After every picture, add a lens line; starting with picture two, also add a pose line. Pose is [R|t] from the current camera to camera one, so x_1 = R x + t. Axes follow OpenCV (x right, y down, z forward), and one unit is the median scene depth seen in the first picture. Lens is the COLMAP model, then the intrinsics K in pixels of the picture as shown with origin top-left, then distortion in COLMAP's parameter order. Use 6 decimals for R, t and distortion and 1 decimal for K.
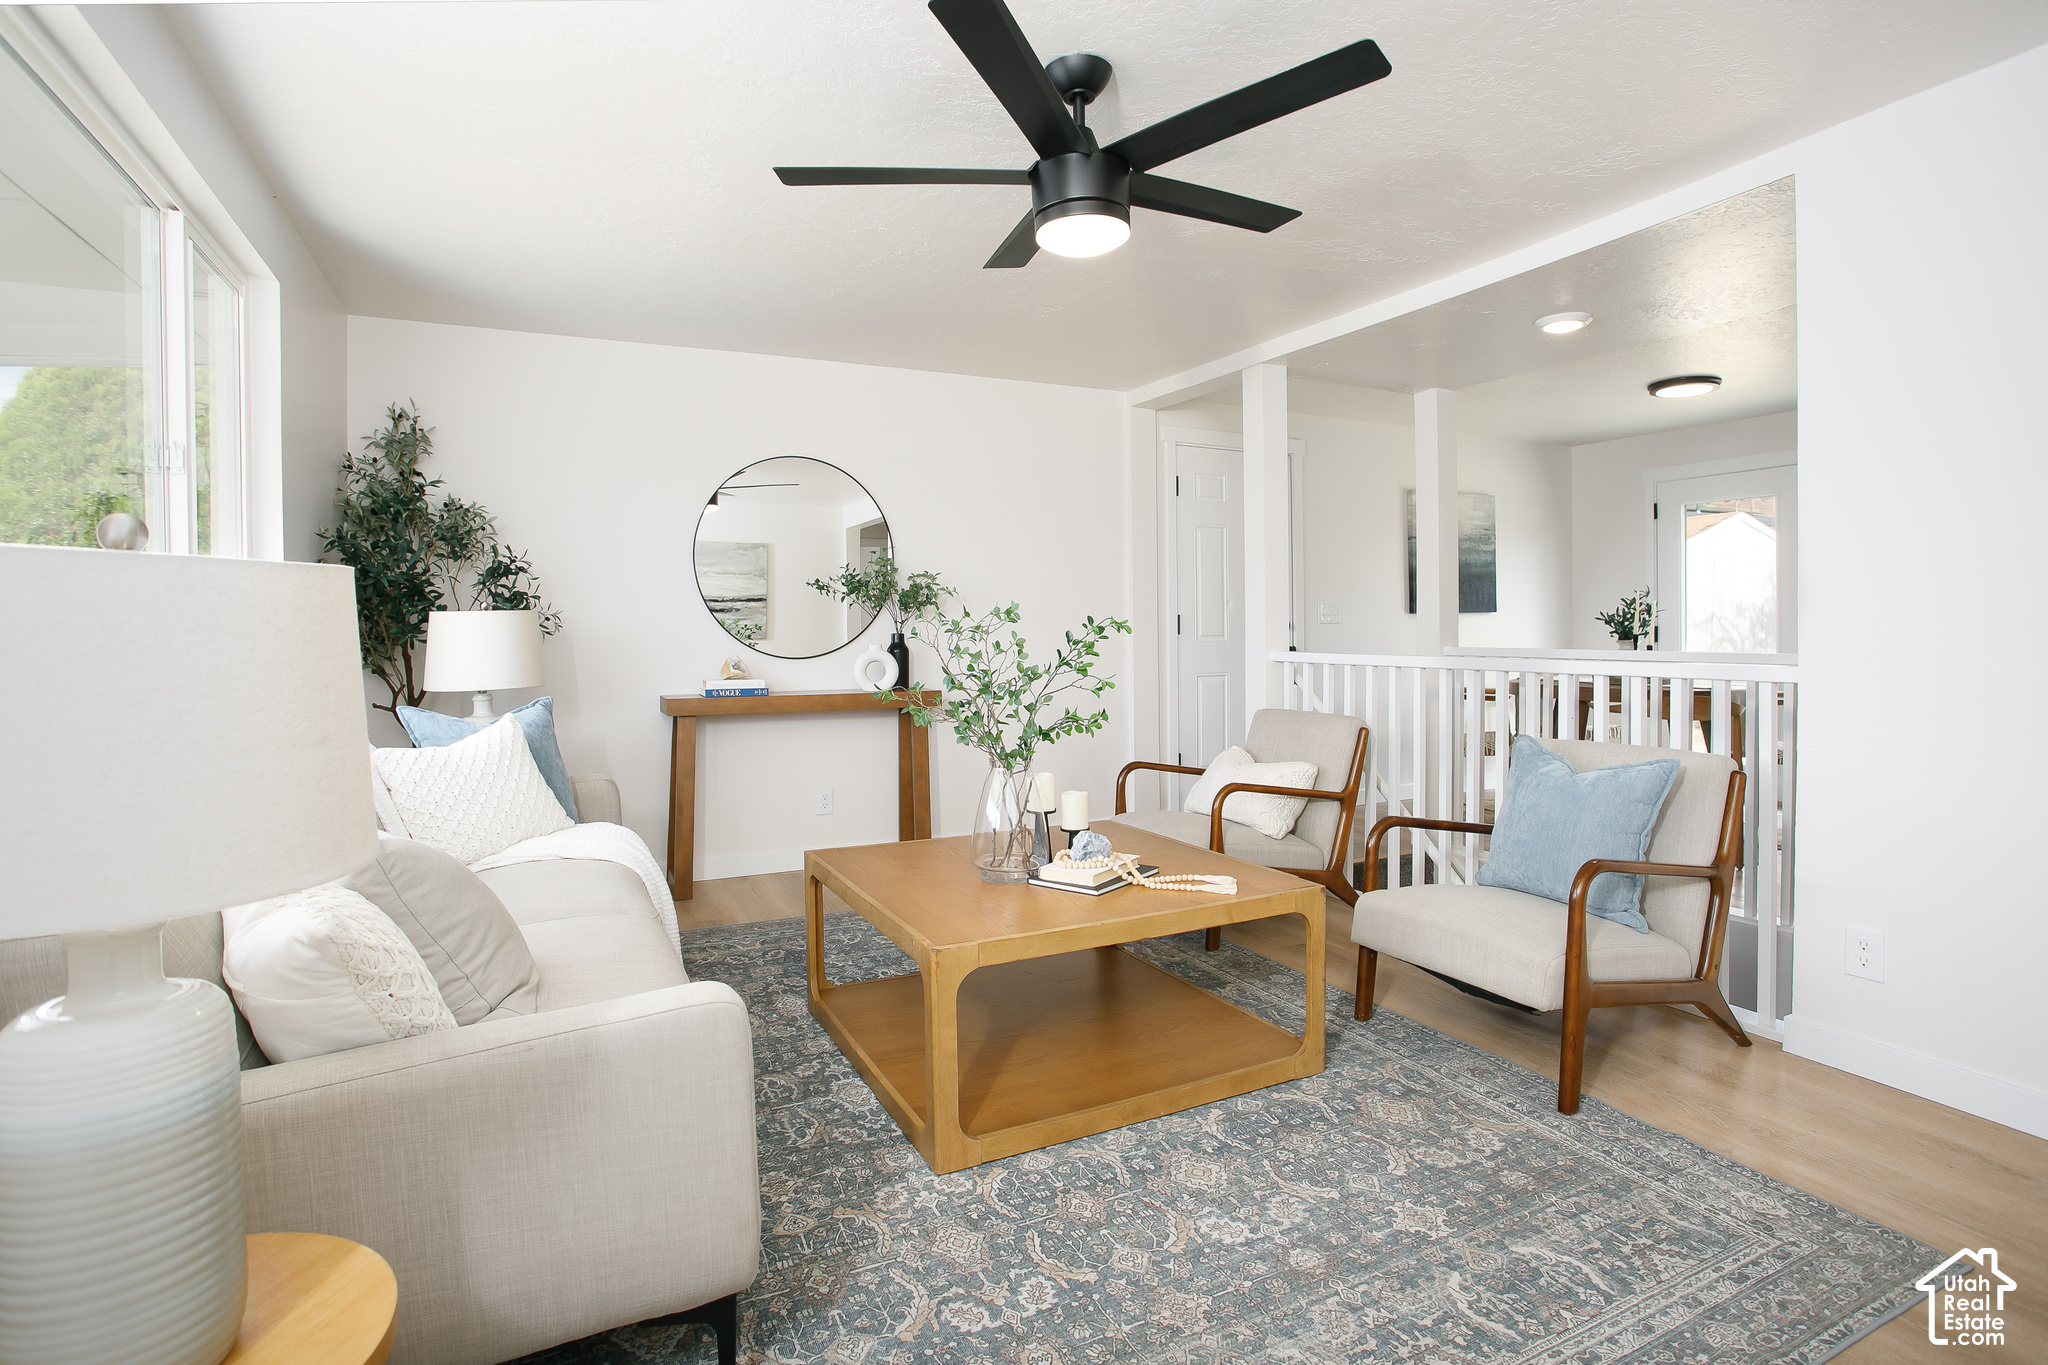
lens RADIAL K [[1005.6, 0, 1029.6], [0, 1005.6, 662.7], [0, 0, 1]] dist [0.001789, -0.000090]
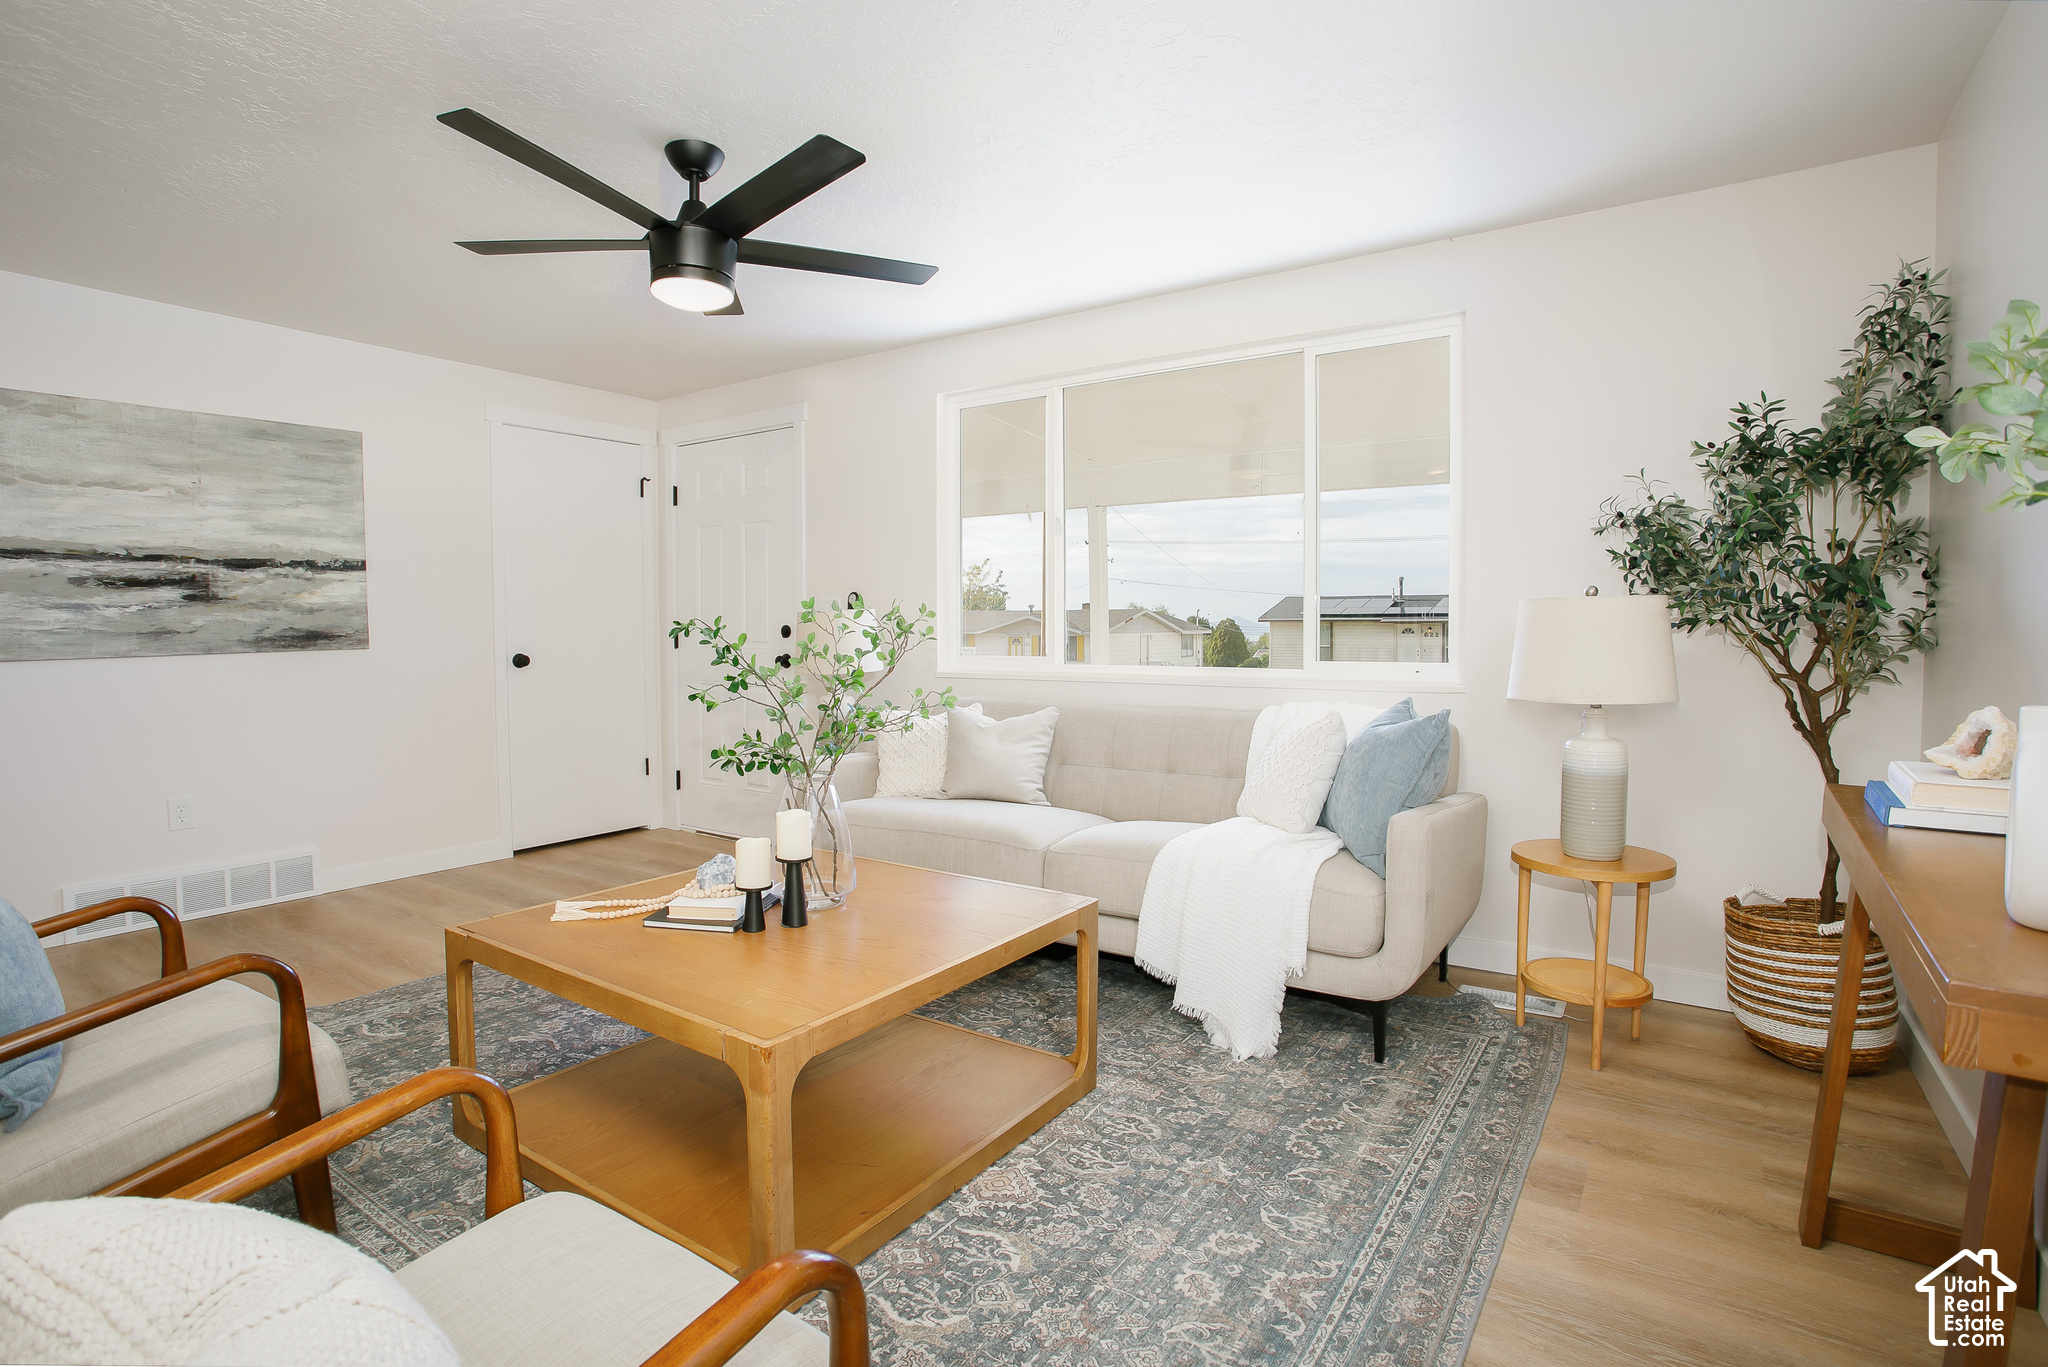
lens RADIAL K [[1005.6, 0, 1023.0], [0, 1005.6, 688.3], [0, 0, 1]] dist [0.001789, -0.000090]
pose [[-0.873437, 0.045824, -0.484777, 0.319029], [-0.001705, 0.995268, 0.097151, -0.093477], [0.486935, 0.085682, -0.869226, 2.388902]]
